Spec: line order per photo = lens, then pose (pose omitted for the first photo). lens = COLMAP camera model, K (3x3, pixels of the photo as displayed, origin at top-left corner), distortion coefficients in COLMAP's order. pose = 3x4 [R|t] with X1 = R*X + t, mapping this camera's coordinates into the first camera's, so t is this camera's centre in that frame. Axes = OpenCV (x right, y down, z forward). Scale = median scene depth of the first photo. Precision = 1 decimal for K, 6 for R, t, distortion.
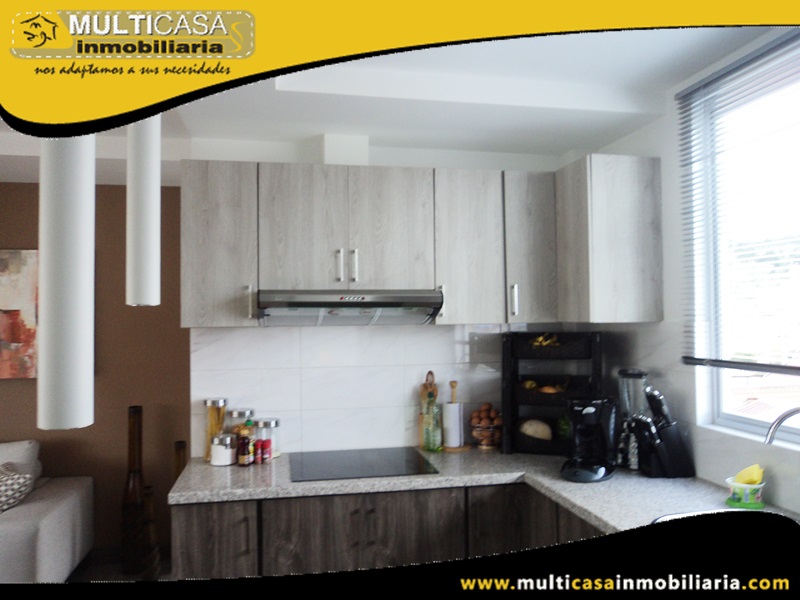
lens RADIAL K [[643.7, 0, 404.7], [0, 643.7, 299.0], [0, 0, 1]] dist [-0.018885, 0.003092]
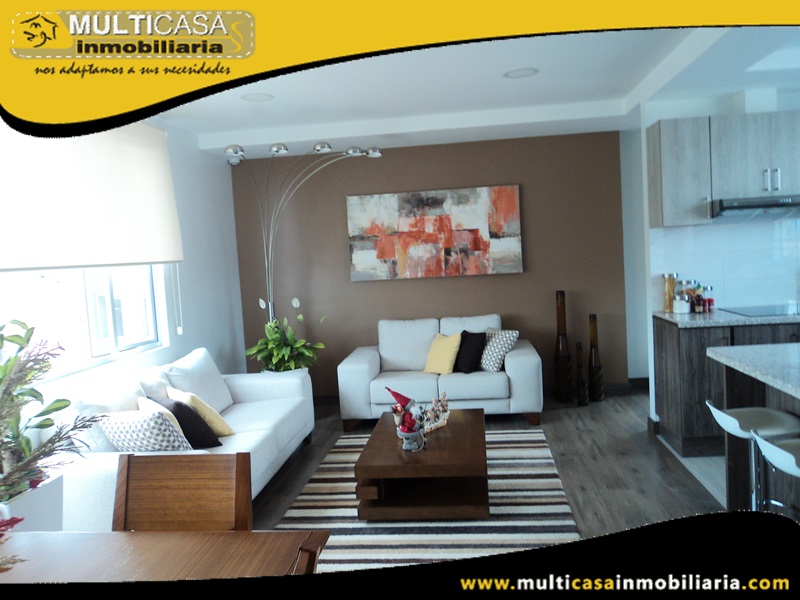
lens RADIAL K [[643.7, 0, 399.0], [0, 643.7, 299.0], [0, 0, 1]] dist [-0.018885, 0.003092]
pose [[0.955775, -0.025061, -0.293028, -0.491203], [0.058109, 0.992812, 0.104627, 0.017530], [0.288300, -0.117027, 0.950362, -0.706635]]
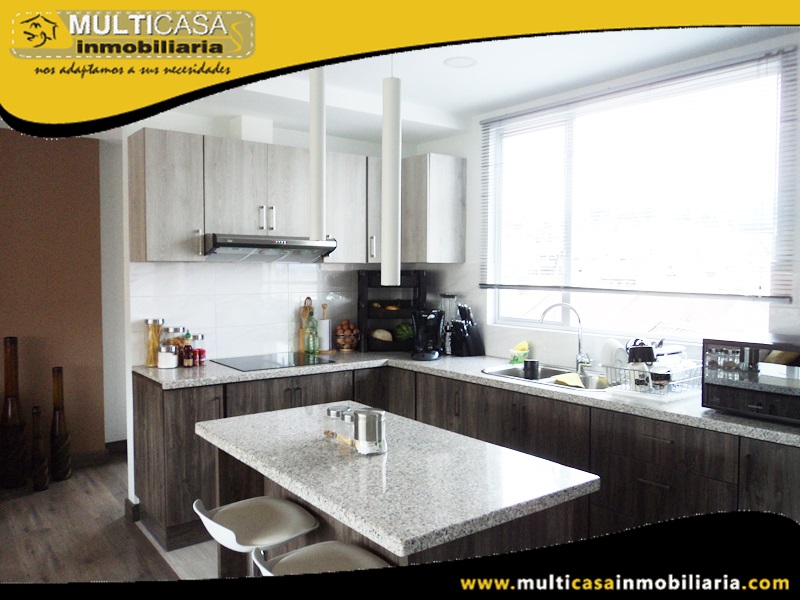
lens RADIAL K [[643.7, 0, 406.2], [0, 643.7, 298.5], [0, 0, 1]] dist [-0.018885, 0.003092]
pose [[0.894985, -0.006928, 0.446042, -0.434984], [-0.025330, 0.997477, 0.066319, 0.020617], [-0.445376, -0.070652, 0.892552, -0.363355]]
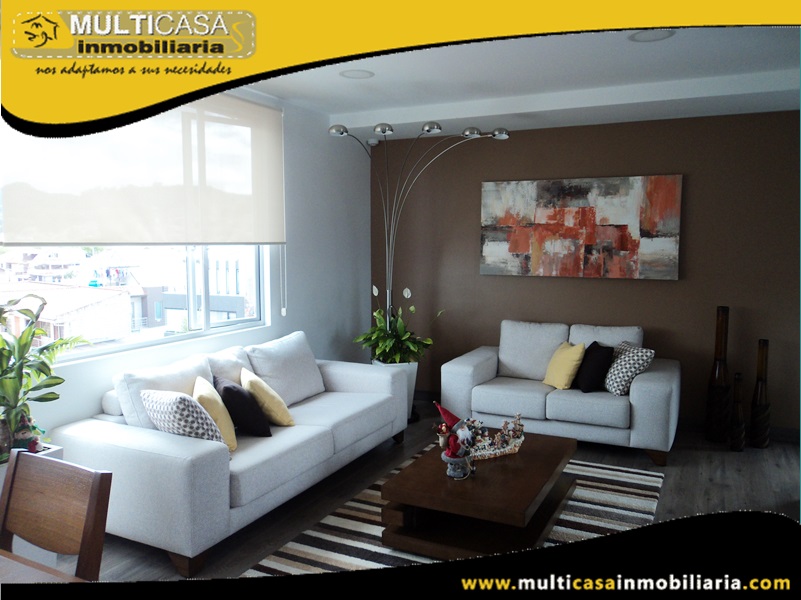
lens RADIAL K [[644.5, 0, 401.8], [0, 644.5, 295.7], [0, 0, 1]] dist [-0.018885, 0.003092]
pose [[0.802252, 0.062179, -0.593738, -0.276710], [0.008533, 0.993265, 0.115549, 0.007996], [0.596924, -0.097766, 0.796319, -0.427104]]
